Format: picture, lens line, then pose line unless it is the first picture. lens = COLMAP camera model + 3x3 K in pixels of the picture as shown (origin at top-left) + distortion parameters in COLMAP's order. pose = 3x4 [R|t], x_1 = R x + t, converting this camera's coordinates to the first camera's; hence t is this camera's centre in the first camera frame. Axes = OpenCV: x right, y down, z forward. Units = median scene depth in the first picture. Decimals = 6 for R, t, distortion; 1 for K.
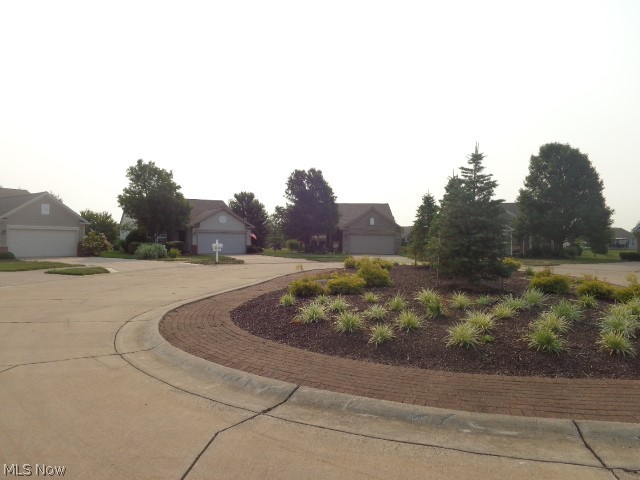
lens RADIAL K [[480.9, 0, 320.0], [0, 480.9, 240.0], [0, 0, 1]] dist [-0.003898, 0.004316]
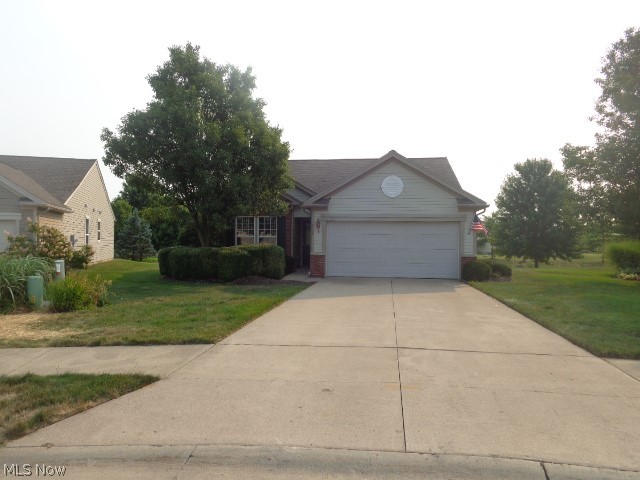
lens RADIAL K [[480.9, 0, 320.0], [0, 480.9, 240.0], [0, 0, 1]] dist [-0.003898, 0.004316]
pose [[0.794584, -0.009246, -0.607083, -0.020914], [0.003848, 0.999941, -0.010192, 0.002636], [0.607141, 0.005762, 0.794573, 0.670471]]
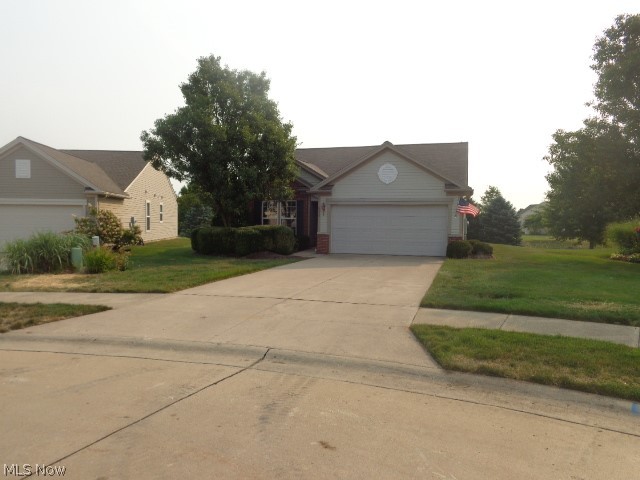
lens RADIAL K [[480.9, 0, 320.0], [0, 480.9, 240.0], [0, 0, 1]] dist [-0.003898, 0.004316]
pose [[0.682588, 0.020808, -0.730507, 0.063452], [0.001410, 0.999555, 0.029789, 0.002698], [0.730802, -0.021364, 0.682255, 0.671482]]
